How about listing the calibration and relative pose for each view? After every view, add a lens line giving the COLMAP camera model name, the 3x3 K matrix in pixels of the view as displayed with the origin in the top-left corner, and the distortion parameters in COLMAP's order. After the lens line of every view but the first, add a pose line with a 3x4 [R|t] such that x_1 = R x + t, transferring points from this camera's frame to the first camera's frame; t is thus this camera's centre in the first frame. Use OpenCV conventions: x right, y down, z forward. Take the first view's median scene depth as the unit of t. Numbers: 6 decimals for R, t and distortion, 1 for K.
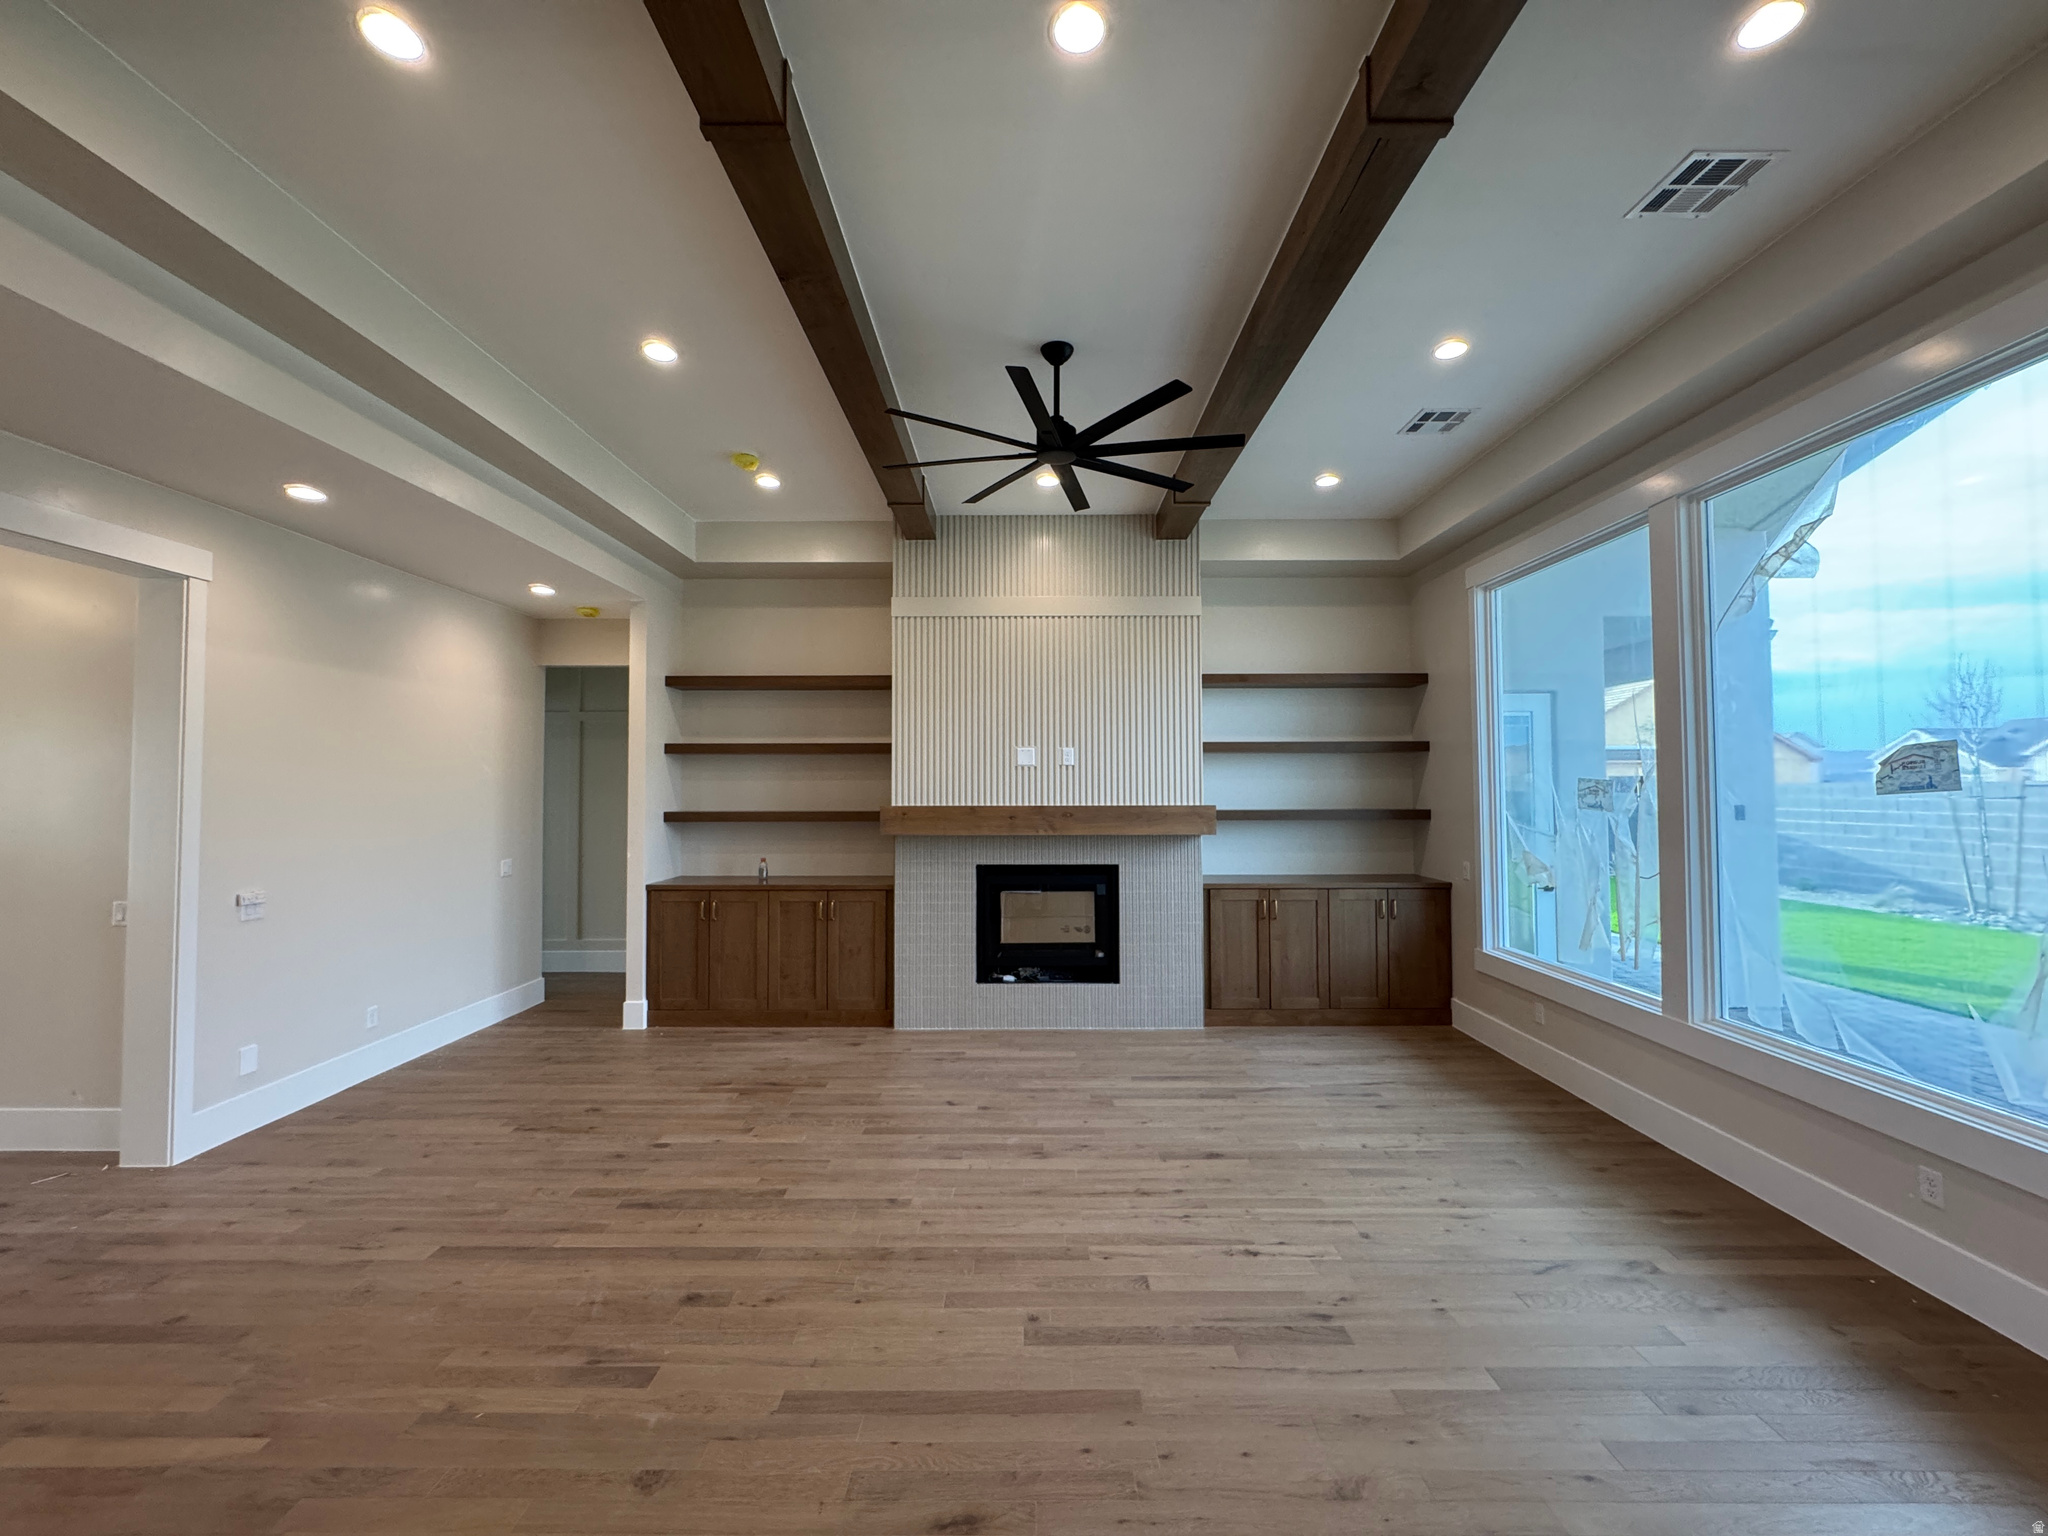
lens RADIAL K [[816.5, 0, 1024.0], [0, 816.5, 764.4], [0, 0, 1]] dist [-0.002324, 0.000006]
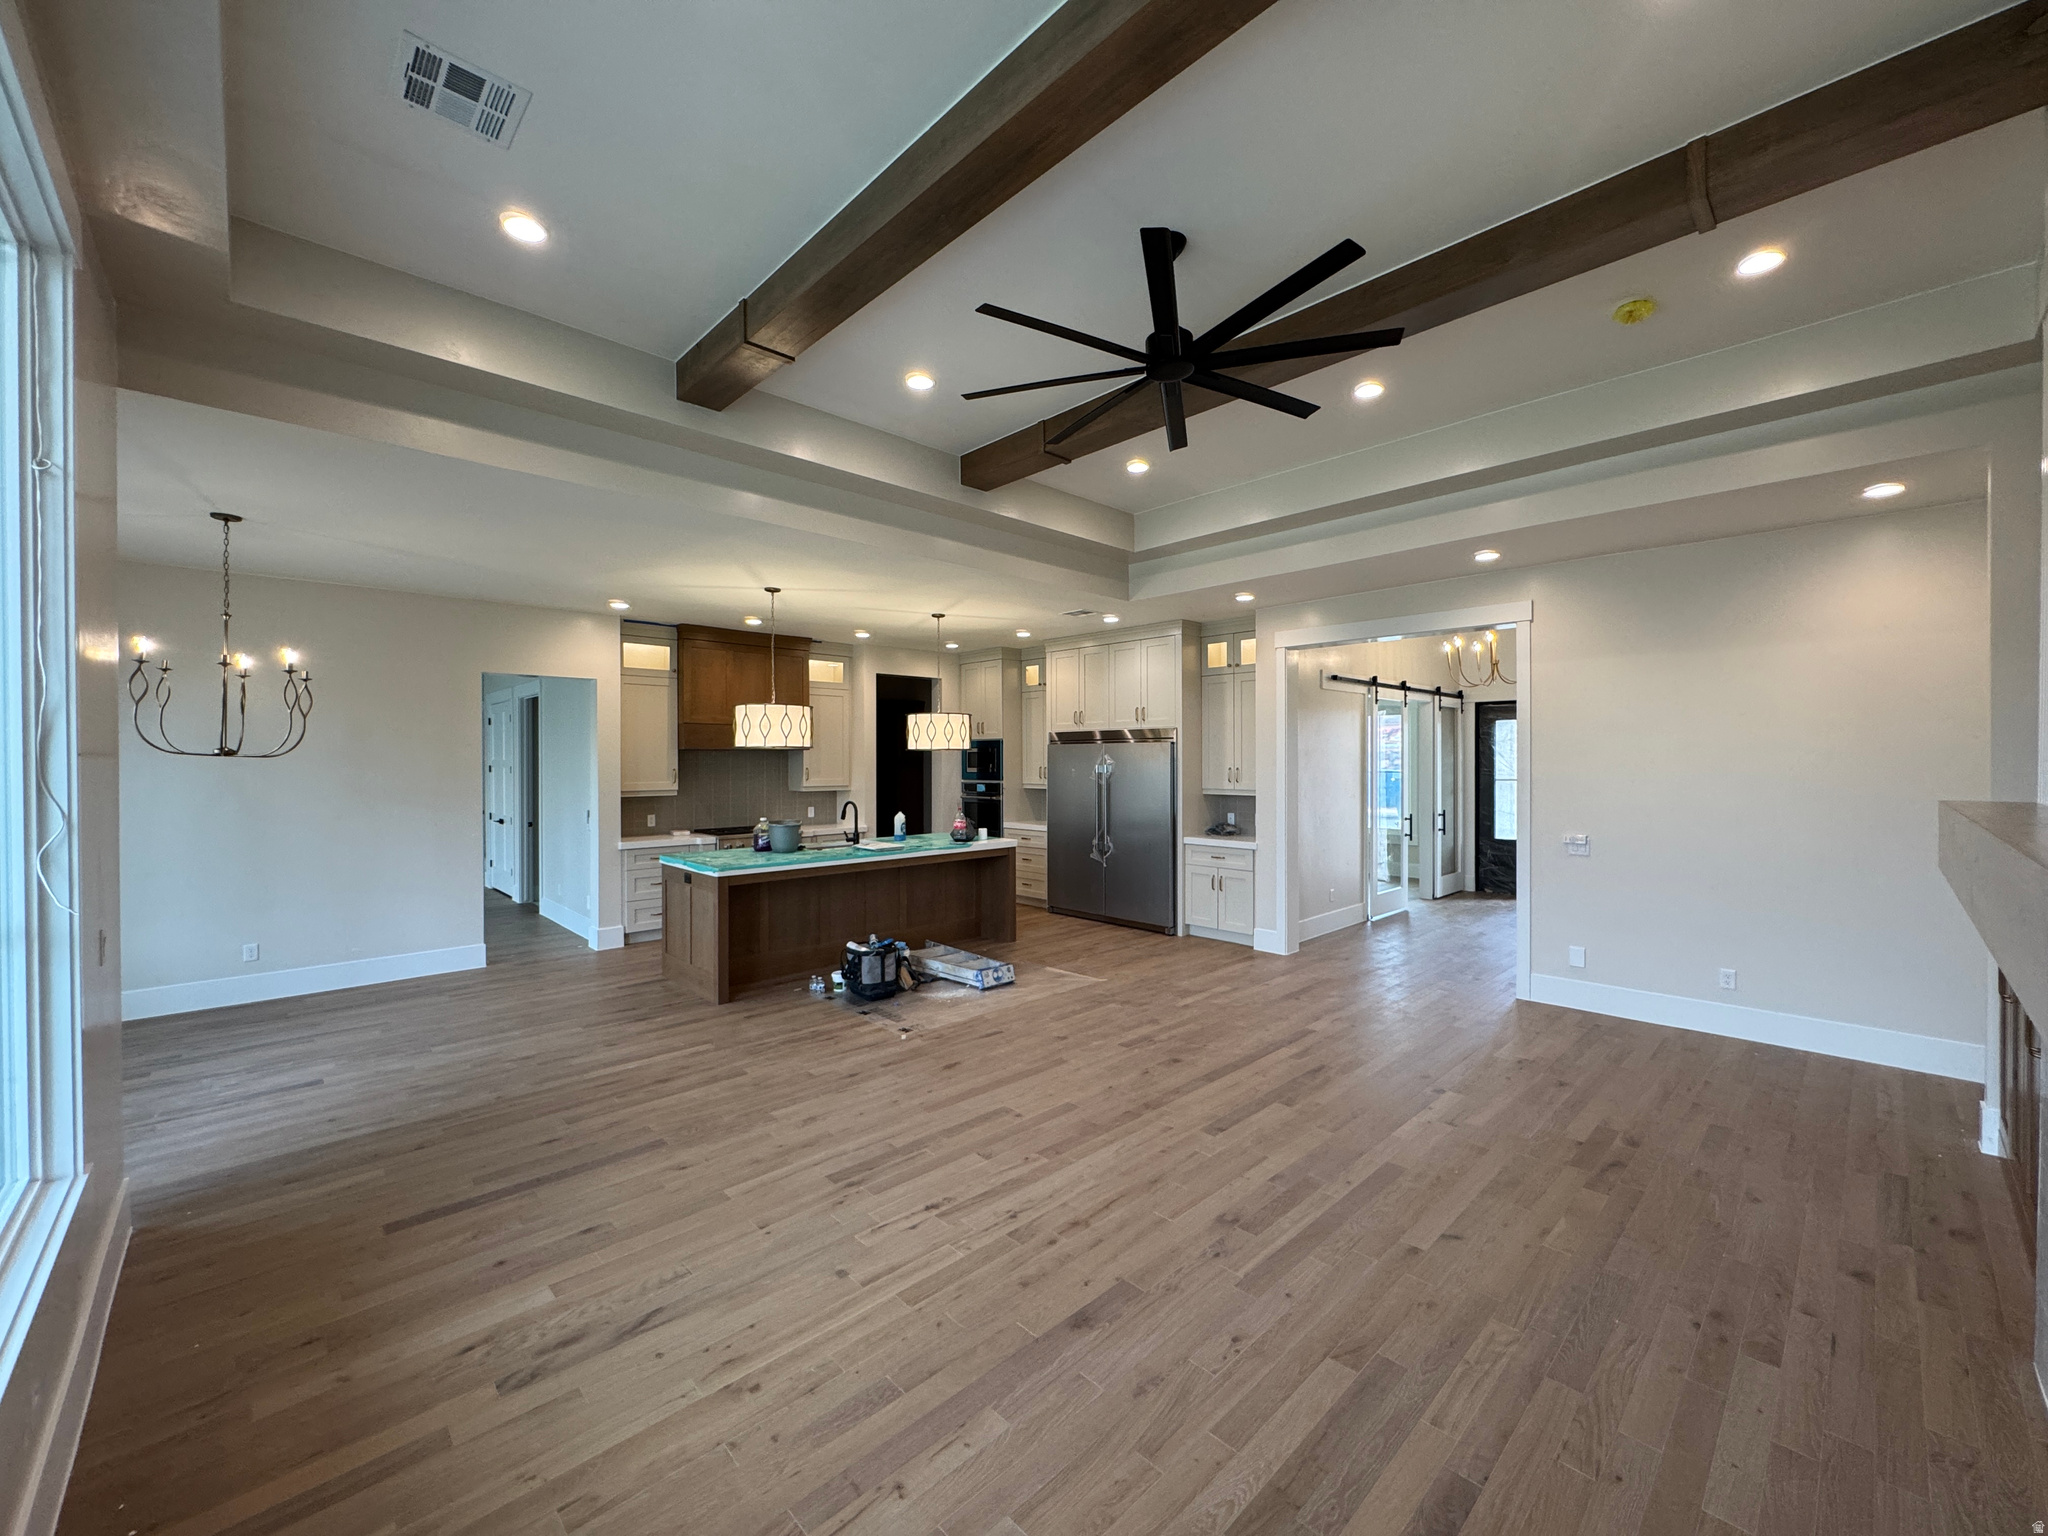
lens RADIAL K [[816.5, 0, 1024.0], [0, 816.5, 764.4], [0, 0, 1]] dist [-0.002324, 0.000006]
pose [[-0.719377, 0.007816, -0.694576, 0.864223], [0.025114, 0.999576, -0.014763, 0.045946], [0.694166, -0.028063, -0.719268, 1.745553]]
